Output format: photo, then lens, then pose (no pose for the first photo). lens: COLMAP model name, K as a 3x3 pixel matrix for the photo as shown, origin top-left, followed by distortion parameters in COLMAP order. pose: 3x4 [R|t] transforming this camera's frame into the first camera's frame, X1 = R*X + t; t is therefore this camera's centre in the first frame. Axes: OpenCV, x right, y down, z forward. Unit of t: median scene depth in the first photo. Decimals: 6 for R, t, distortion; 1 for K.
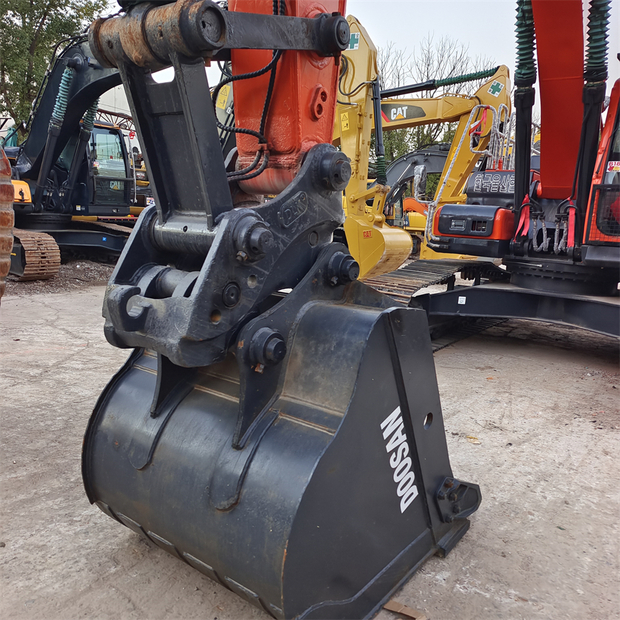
lens RADIAL K [[564.1, 0, 309.8], [0, 564.1, 305.4], [0, 0, 1]] dist [0.038267, -0.000715]
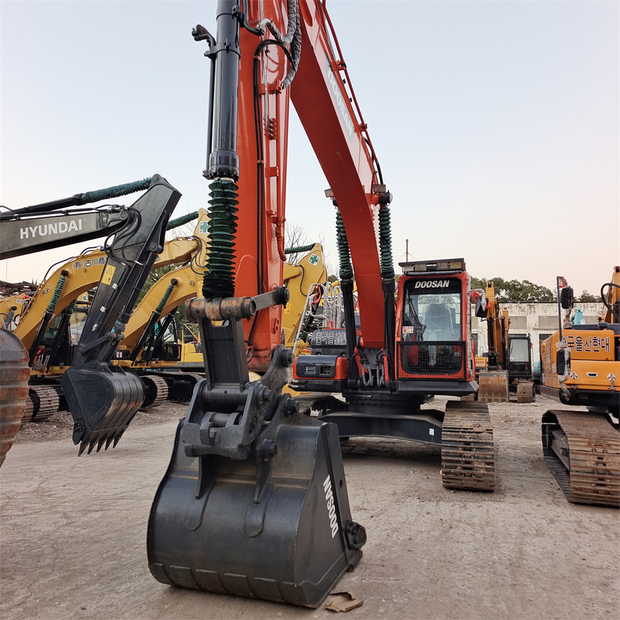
lens RADIAL K [[564.1, 0, 309.8], [0, 564.1, 305.4], [0, 0, 1]] dist [0.038267, -0.000715]
pose [[0.951183, -0.022889, 0.307776, -0.215131], [0.096906, 0.968961, -0.227429, 0.021137], [-0.293018, 0.246152, 0.923878, -0.406739]]
